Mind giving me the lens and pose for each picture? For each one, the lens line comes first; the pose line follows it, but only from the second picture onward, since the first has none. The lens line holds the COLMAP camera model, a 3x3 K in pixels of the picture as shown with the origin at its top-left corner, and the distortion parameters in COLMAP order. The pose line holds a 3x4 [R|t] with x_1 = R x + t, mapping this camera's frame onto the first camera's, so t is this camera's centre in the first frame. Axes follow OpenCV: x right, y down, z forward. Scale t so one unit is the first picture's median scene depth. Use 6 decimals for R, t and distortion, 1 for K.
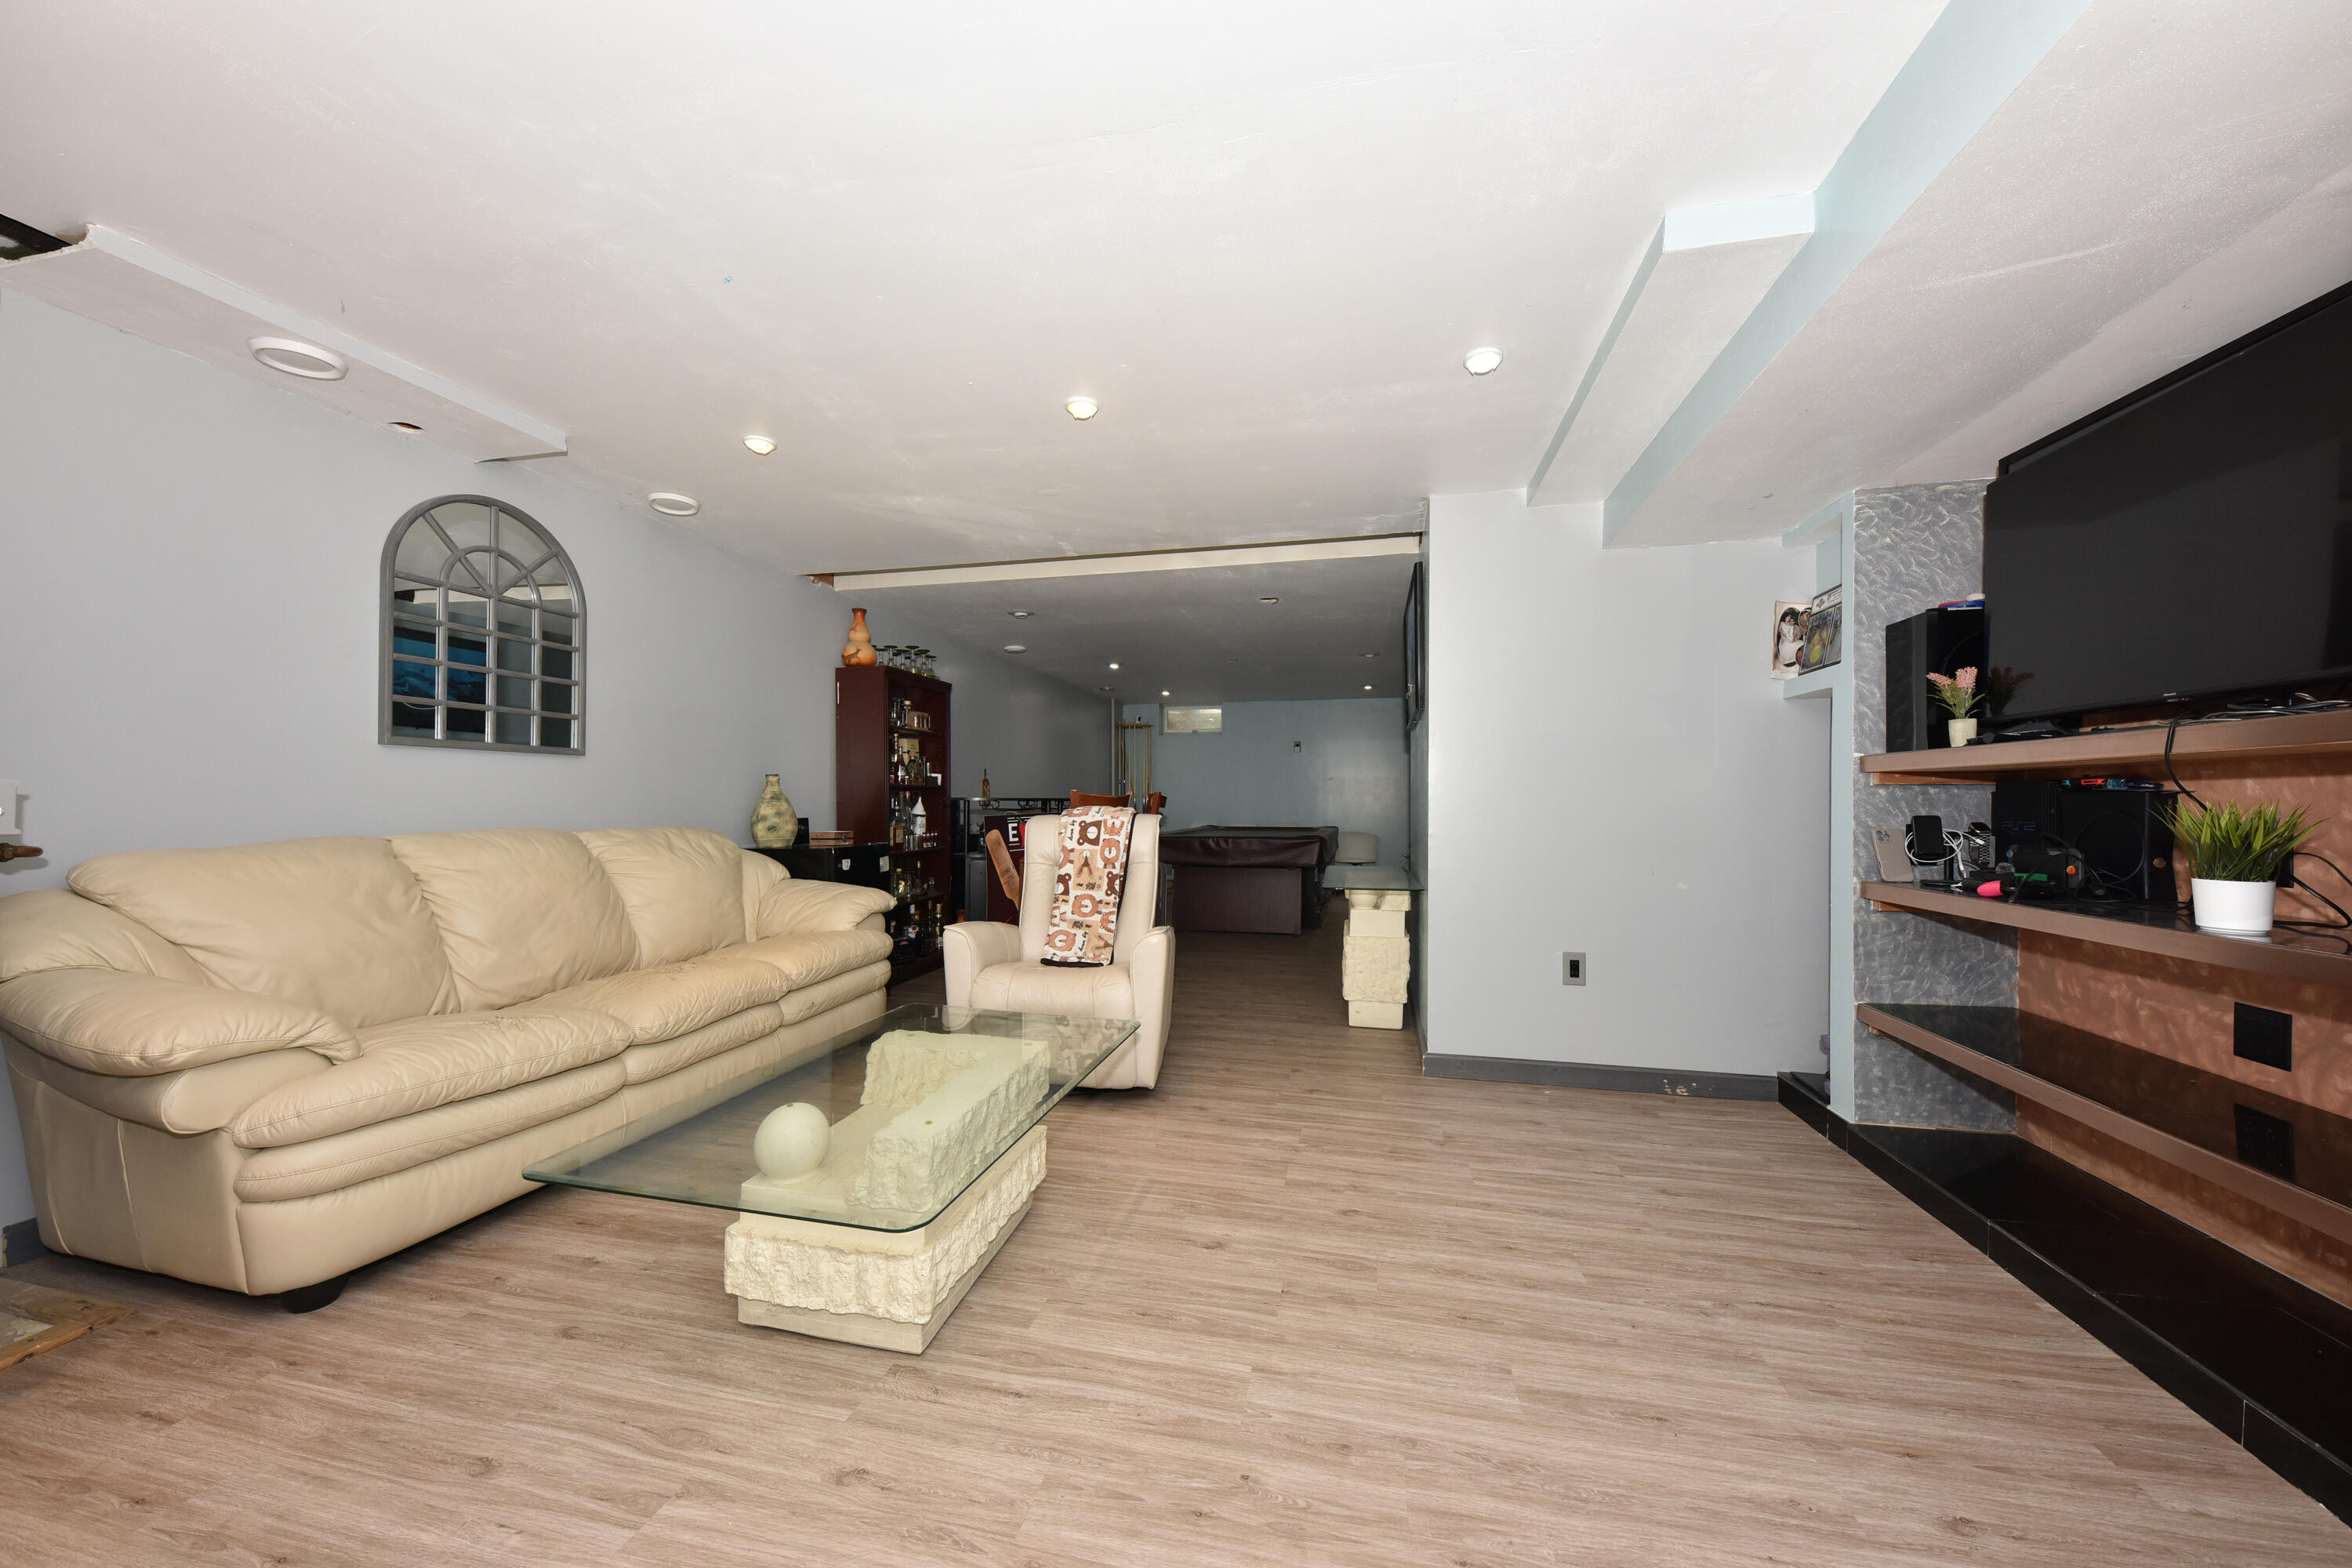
lens RADIAL K [[835.1, 0, 1176.6], [0, 835.1, 798.4], [0, 0, 1]] dist [0.010590, -0.007445]
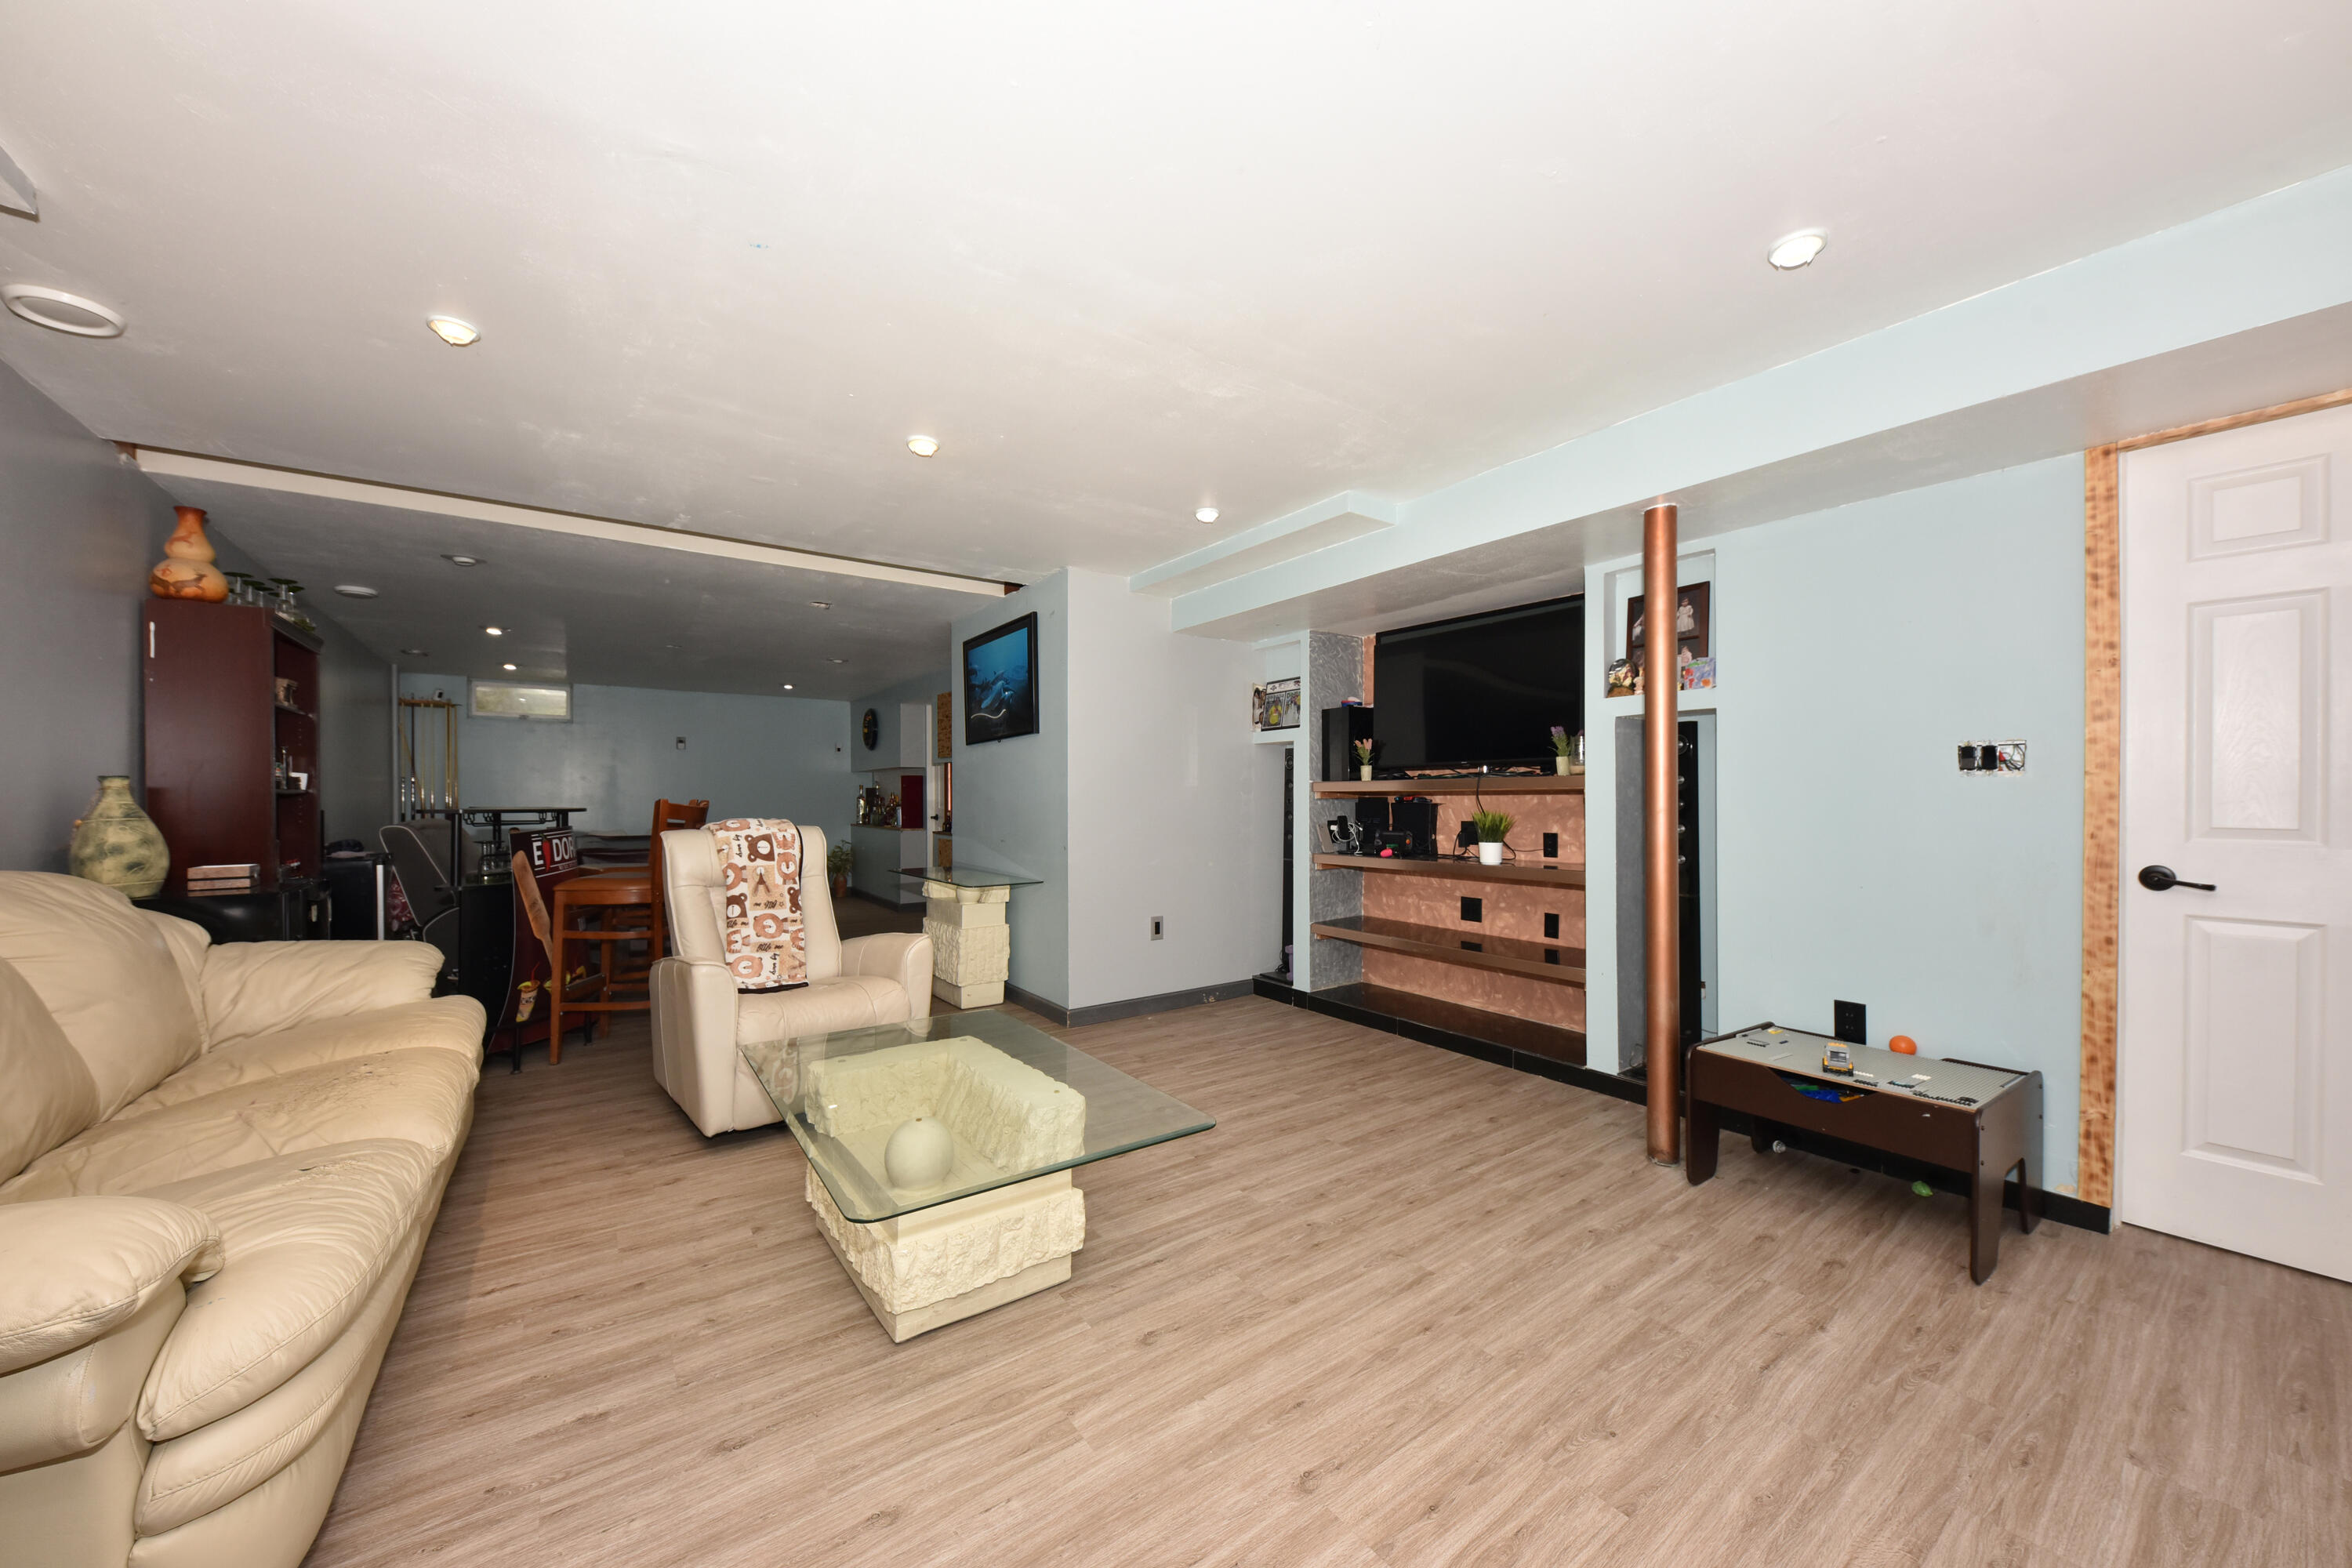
lens RADIAL K [[852.7, 0, 1178.0], [0, 852.7, 795.3], [0, 0, 1]] dist [-0.001491, -0.000176]
pose [[0.651403, 0.000065, 0.758732, -0.722073], [0.000712, 1.000000, -0.000697, -0.021828], [-0.758732, 0.000994, 0.651402, 0.049657]]
